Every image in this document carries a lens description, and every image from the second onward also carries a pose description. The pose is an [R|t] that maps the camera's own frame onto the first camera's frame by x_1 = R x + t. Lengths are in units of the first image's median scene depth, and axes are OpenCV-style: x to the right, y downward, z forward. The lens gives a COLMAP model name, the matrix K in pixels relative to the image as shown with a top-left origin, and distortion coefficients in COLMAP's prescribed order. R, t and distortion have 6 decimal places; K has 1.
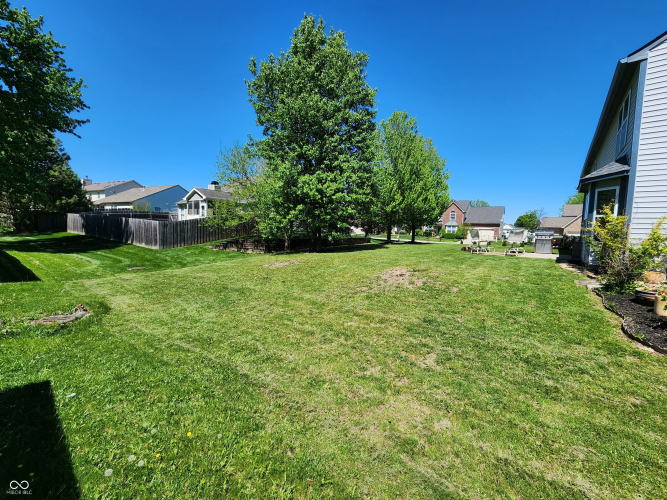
lens RADIAL K [[271.1, 0, 336.3], [0, 271.1, 247.0], [0, 0, 1]] dist [0.001443, -0.002089]
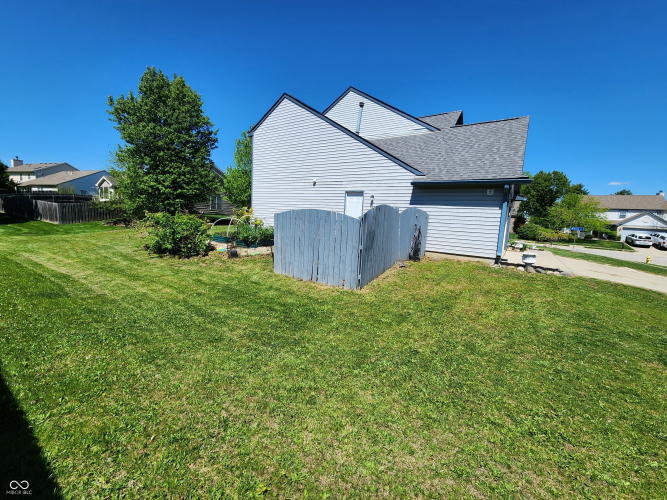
lens RADIAL K [[271.1, 0, 336.3], [0, 271.1, 247.0], [0, 0, 1]] dist [0.001443, -0.002089]
pose [[0.995511, 0.007503, 0.094349, 0.540632], [-0.012609, 0.998481, 0.053637, 0.028902], [-0.093803, -0.054586, 0.994093, -0.437772]]
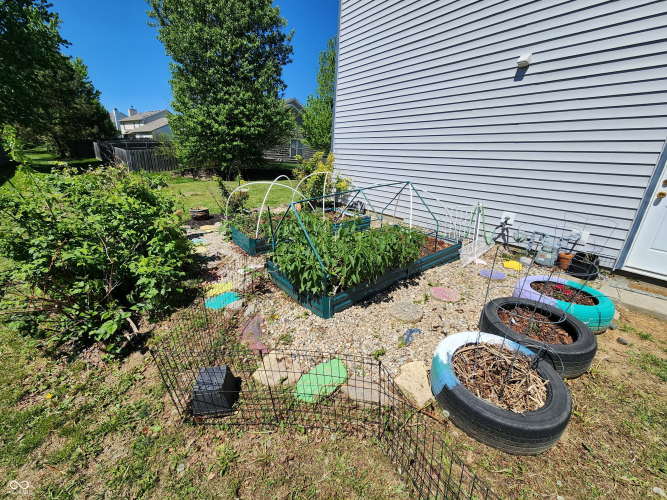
lens RADIAL K [[271.1, 0, 336.3], [0, 271.1, 247.0], [0, 0, 1]] dist [0.001443, -0.002089]
pose [[0.976413, 0.085445, -0.198286, 0.464013], [-0.035374, 0.969260, 0.243484, -0.004048], [0.212995, -0.230727, 0.949420, -0.027310]]
